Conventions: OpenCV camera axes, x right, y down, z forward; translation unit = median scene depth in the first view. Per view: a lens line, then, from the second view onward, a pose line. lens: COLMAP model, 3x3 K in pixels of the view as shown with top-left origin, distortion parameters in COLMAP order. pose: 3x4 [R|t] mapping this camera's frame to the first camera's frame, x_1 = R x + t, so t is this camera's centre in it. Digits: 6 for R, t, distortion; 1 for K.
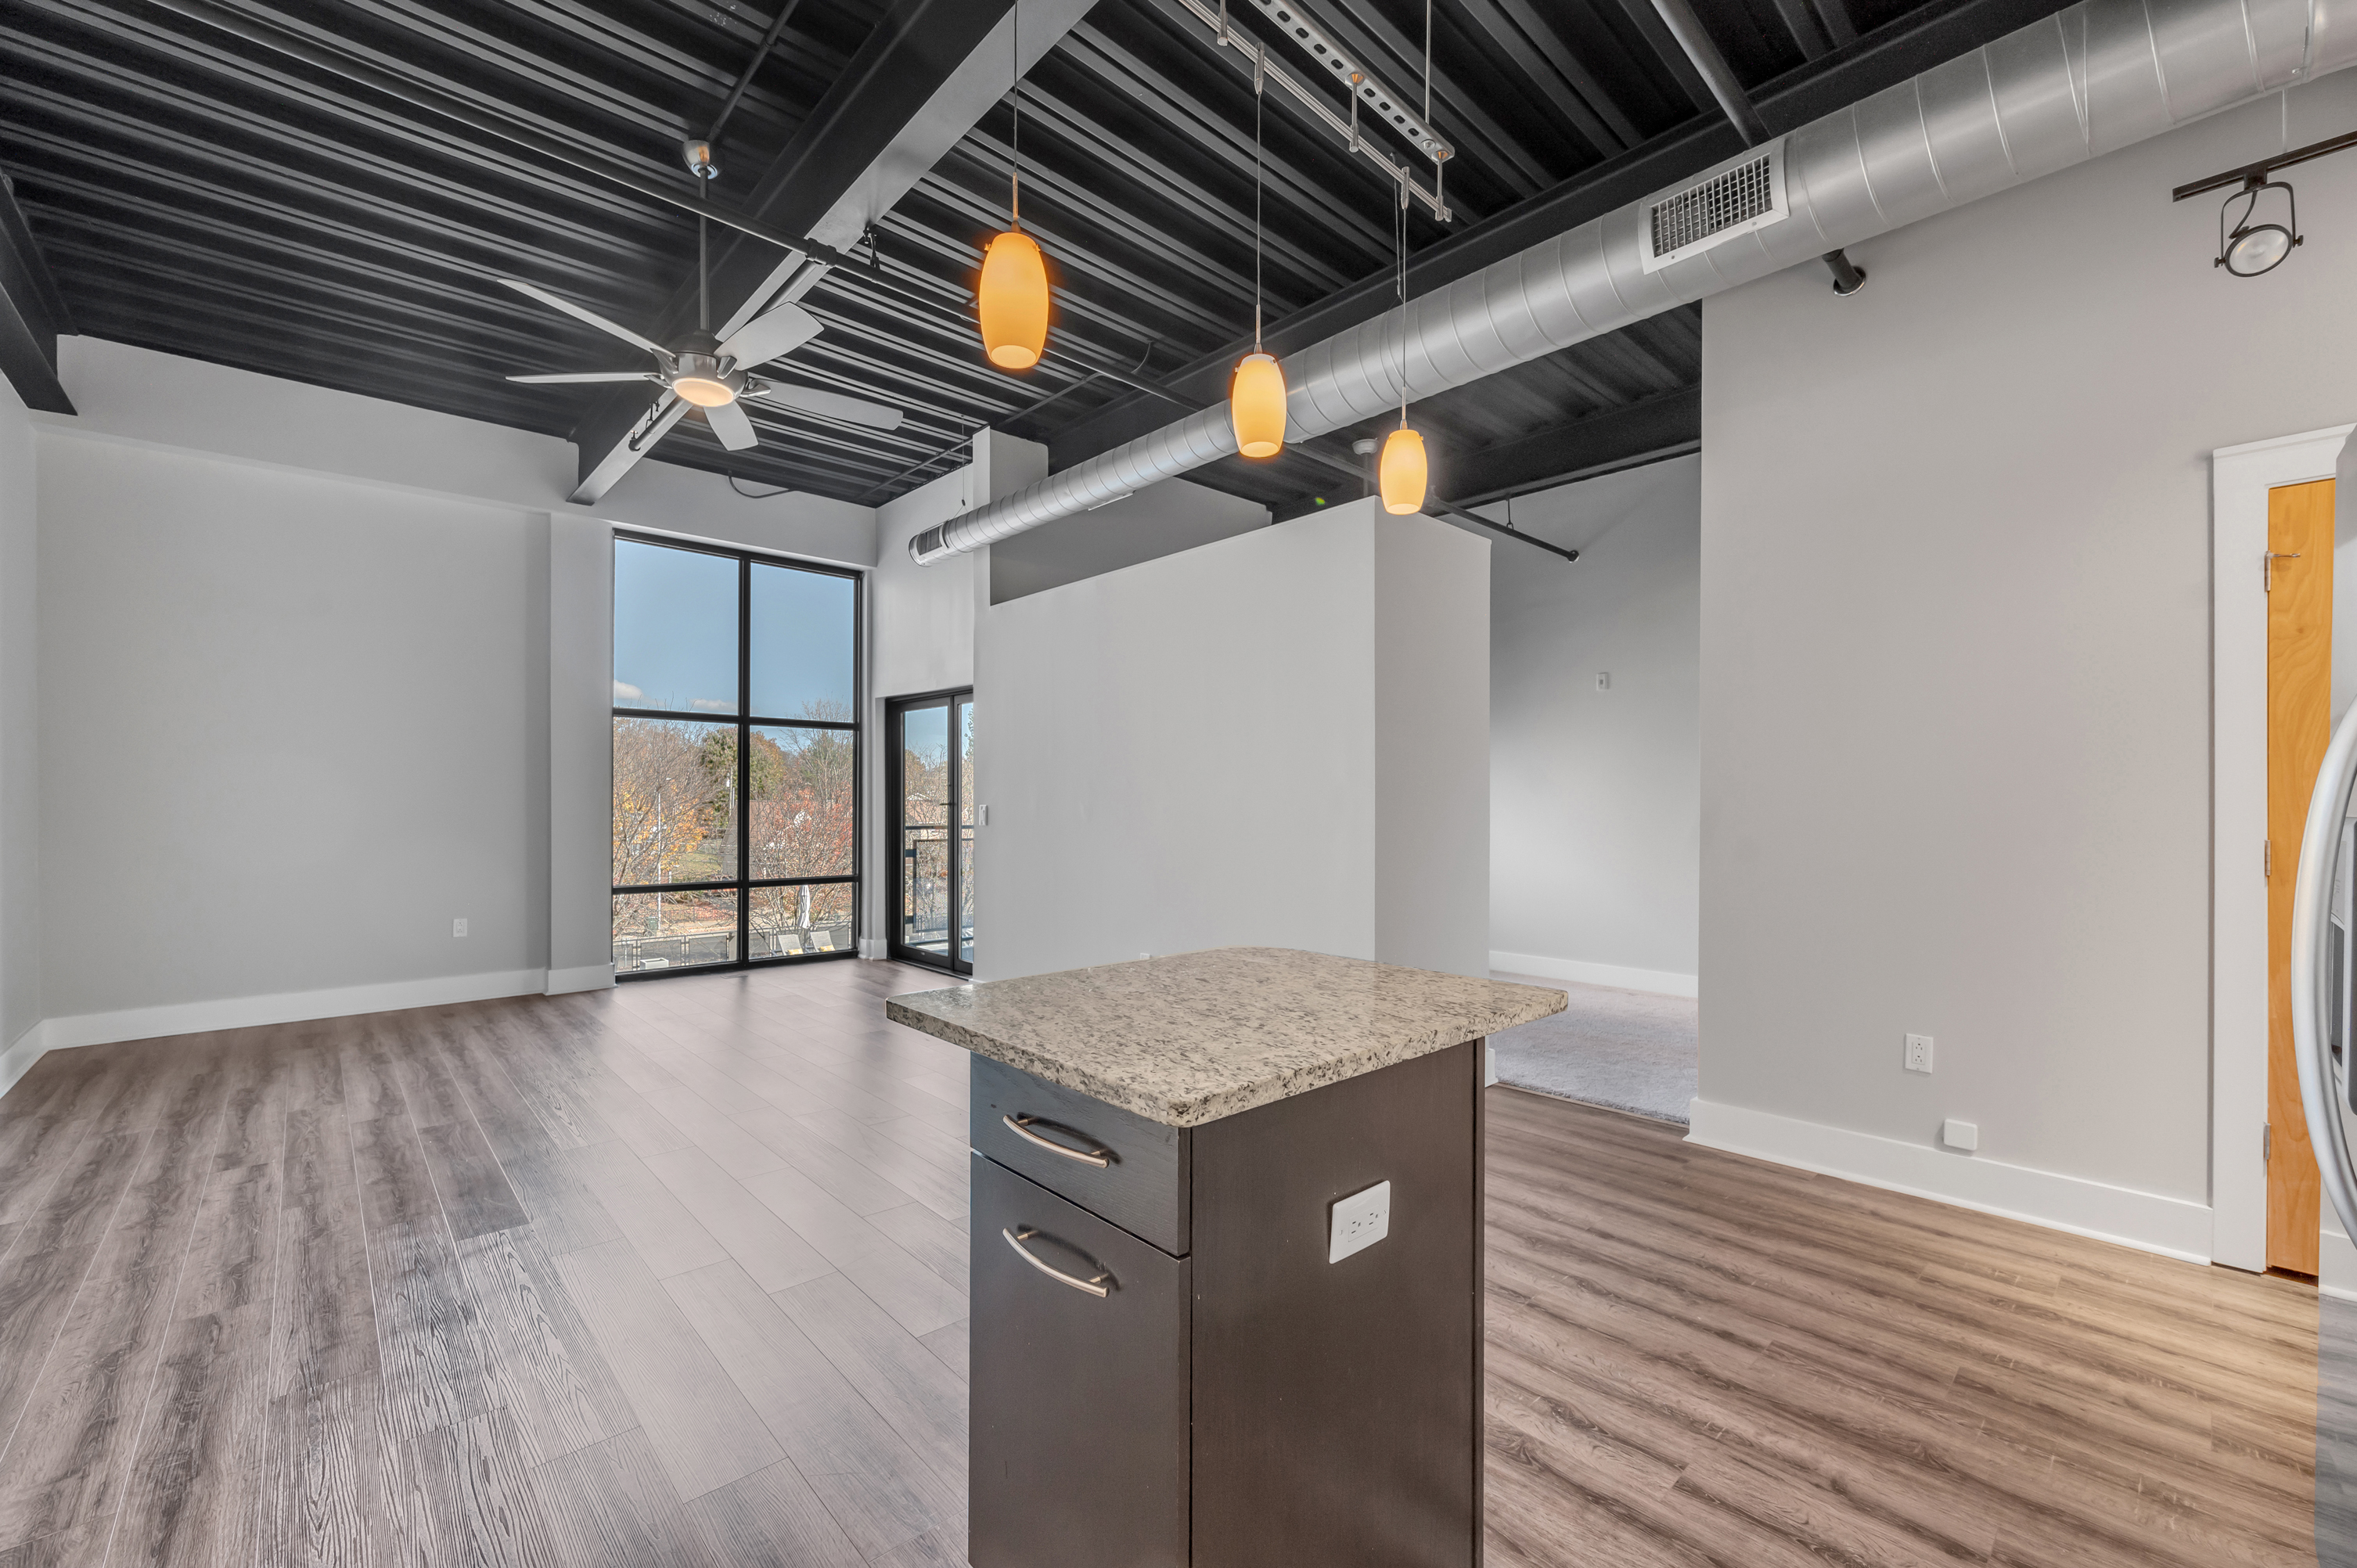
lens RADIAL K [[964.3, 0, 1179.2], [0, 964.3, 799.1], [0, 0, 1]] dist [-0.006807, 0.001079]
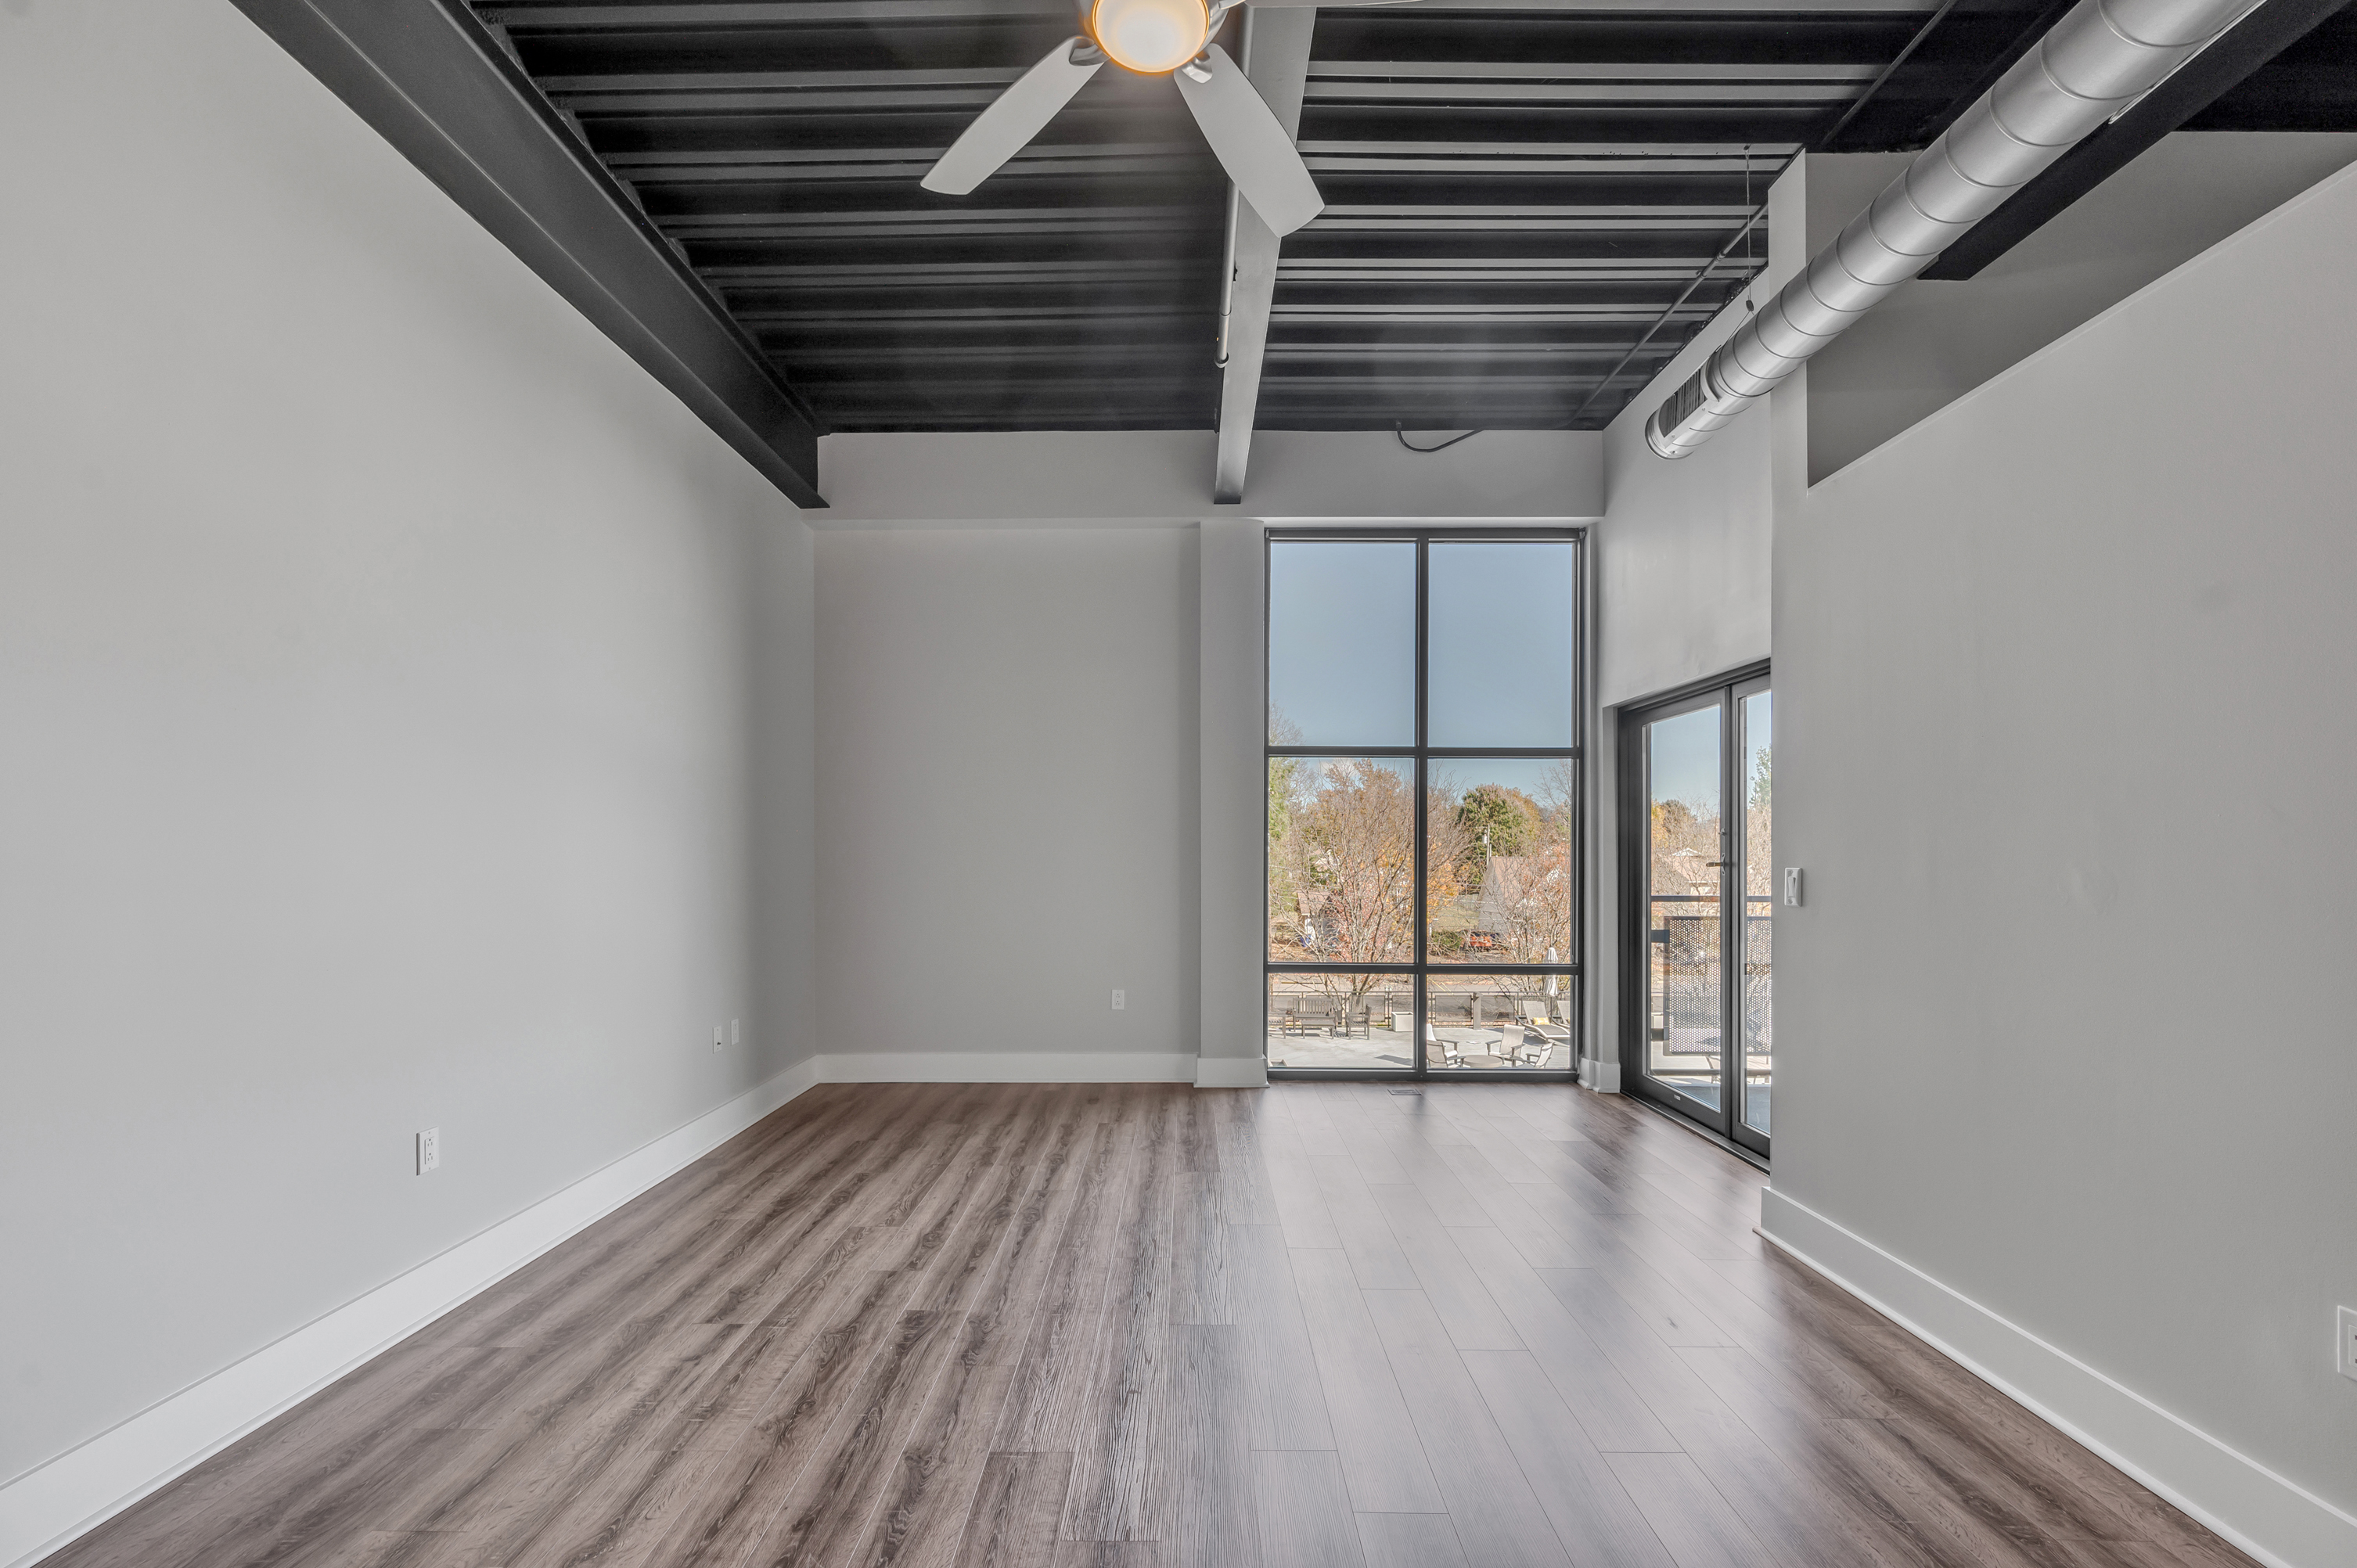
lens RADIAL K [[964.3, 0, 1169.8], [0, 964.3, 858.3], [0, 0, 1]] dist [-0.006807, 0.001079]
pose [[0.727492, 0.000190, -0.686116, -0.088585], [0.002047, 0.999995, 0.002446, -0.001141], [0.686113, -0.003184, 0.727488, 0.370903]]
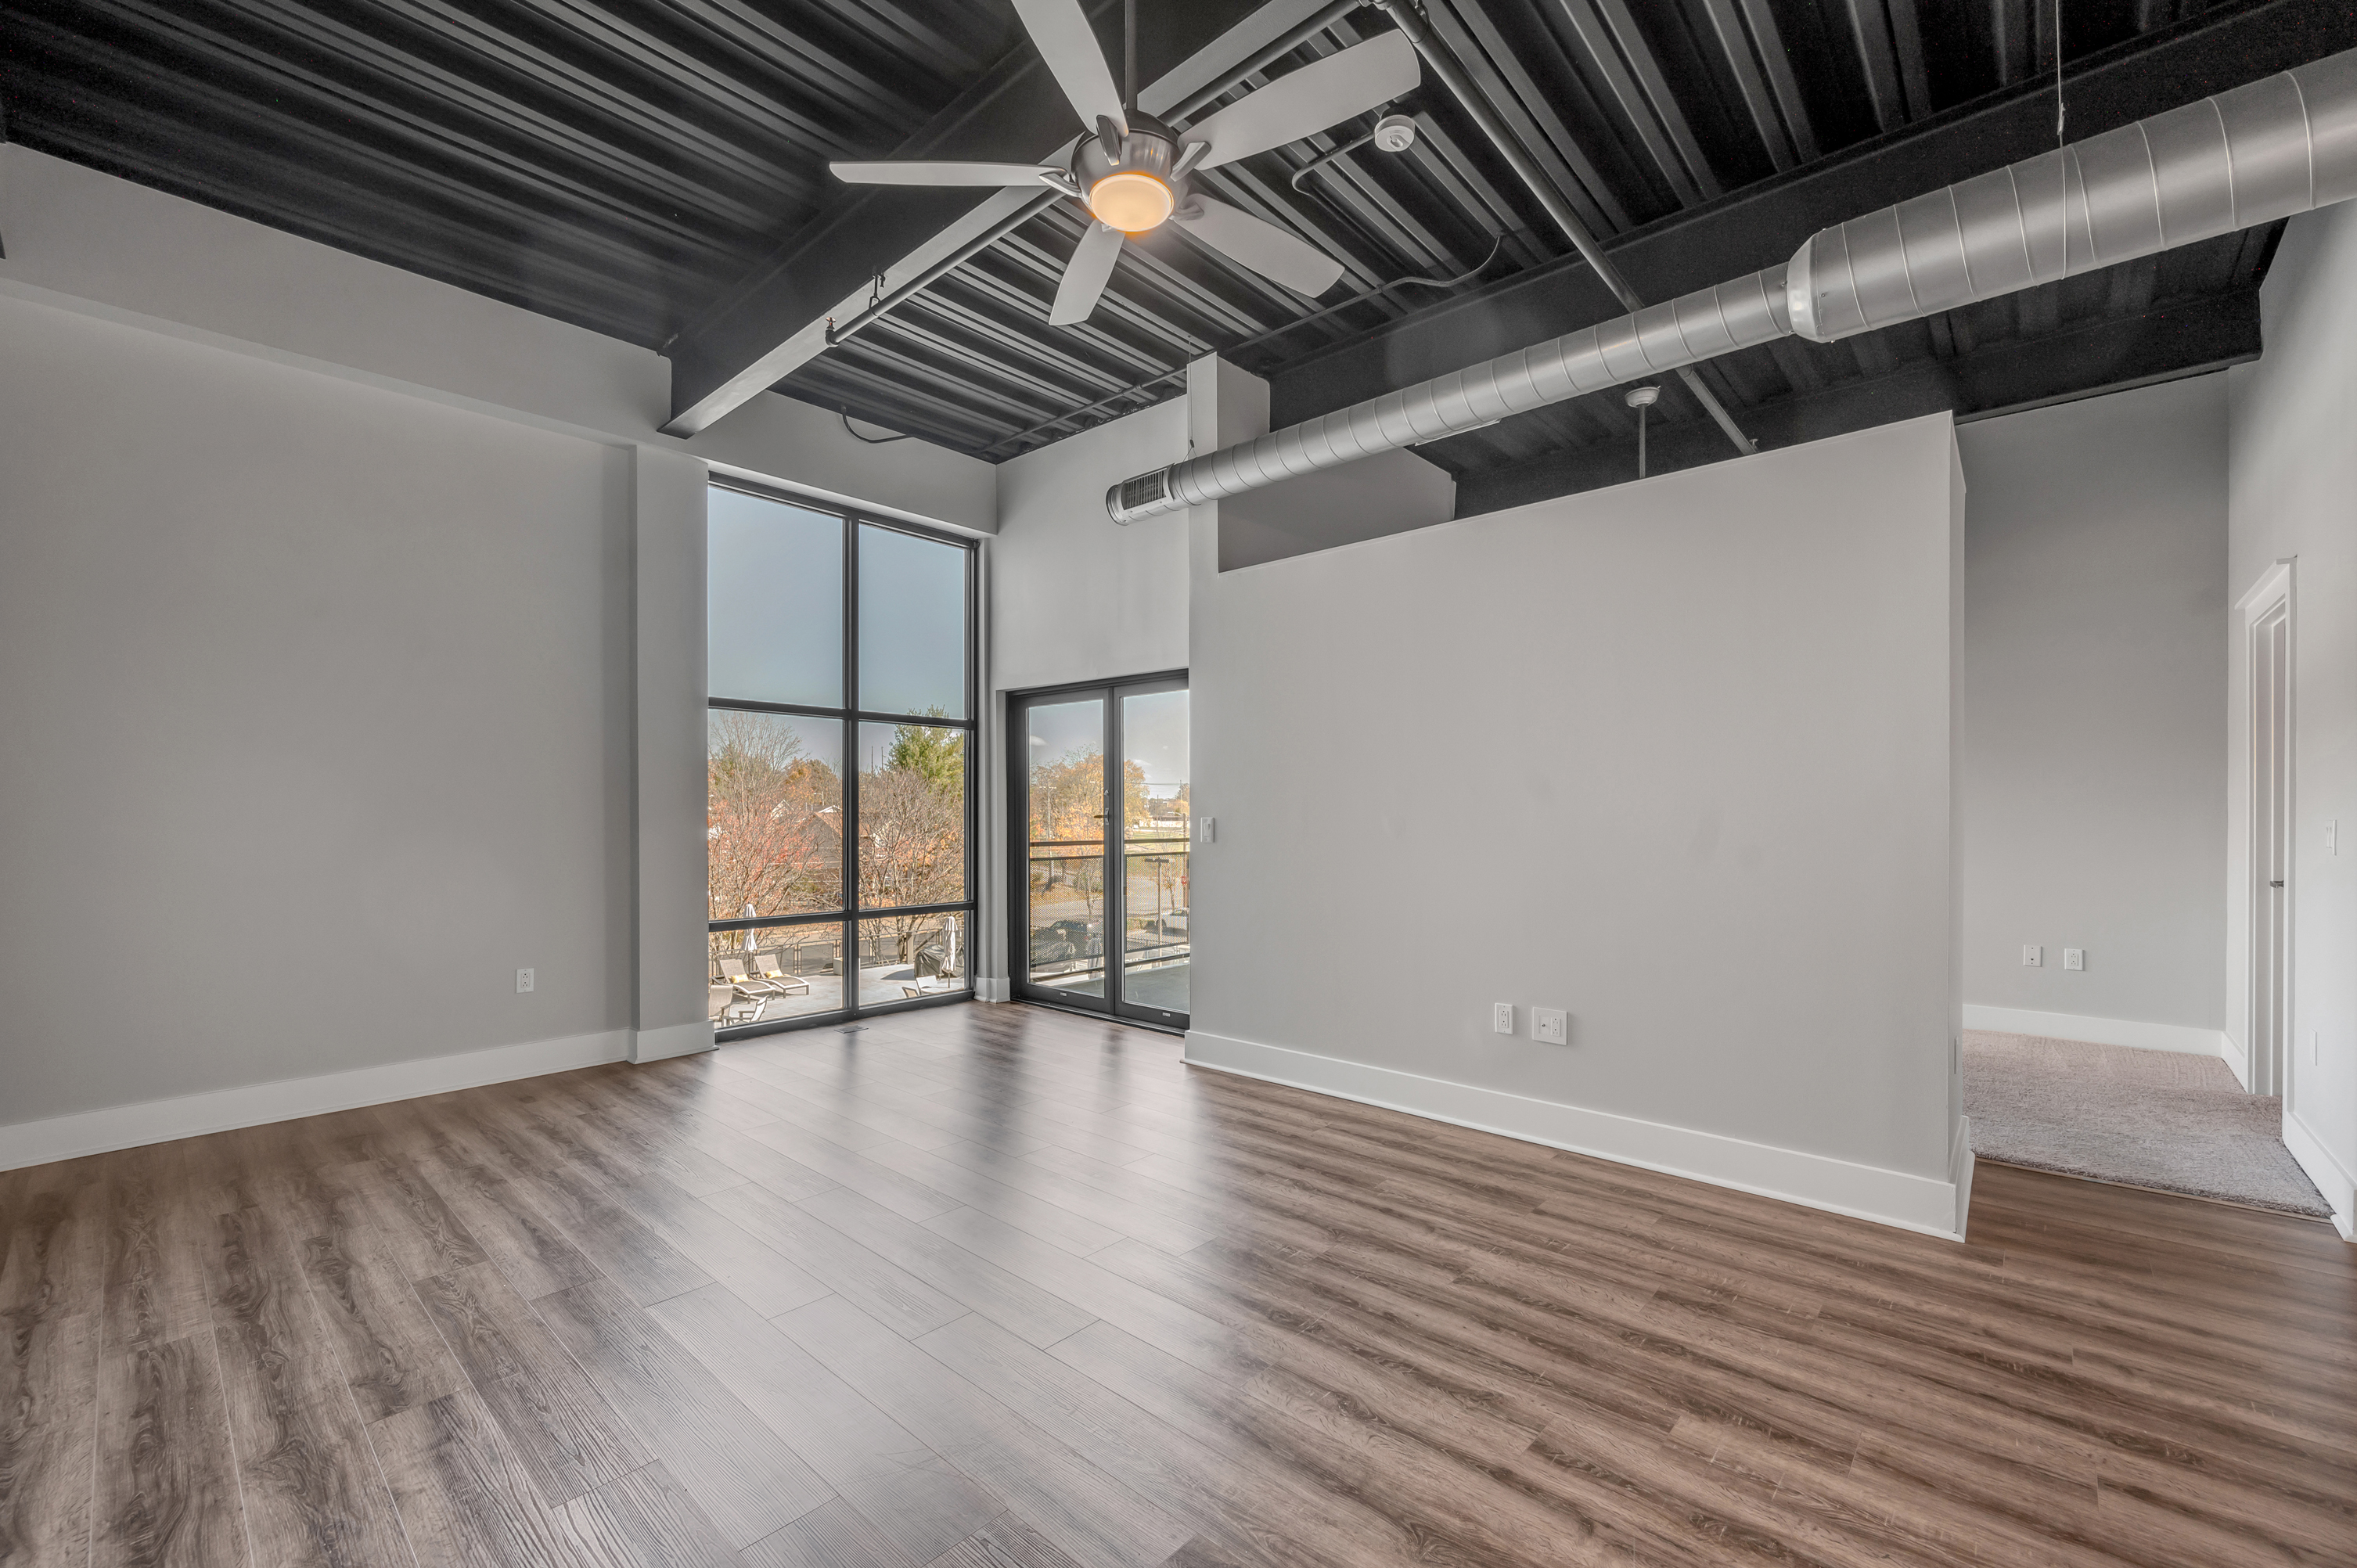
lens RADIAL K [[964.3, 0, 1185.3], [0, 964.3, 815.5], [0, 0, 1]] dist [-0.006807, 0.001079]
pose [[0.995451, -0.002603, 0.095238, -0.295614], [0.002126, 0.999985, 0.005113, -0.000030], [-0.095249, -0.004888, 0.995441, 0.185261]]
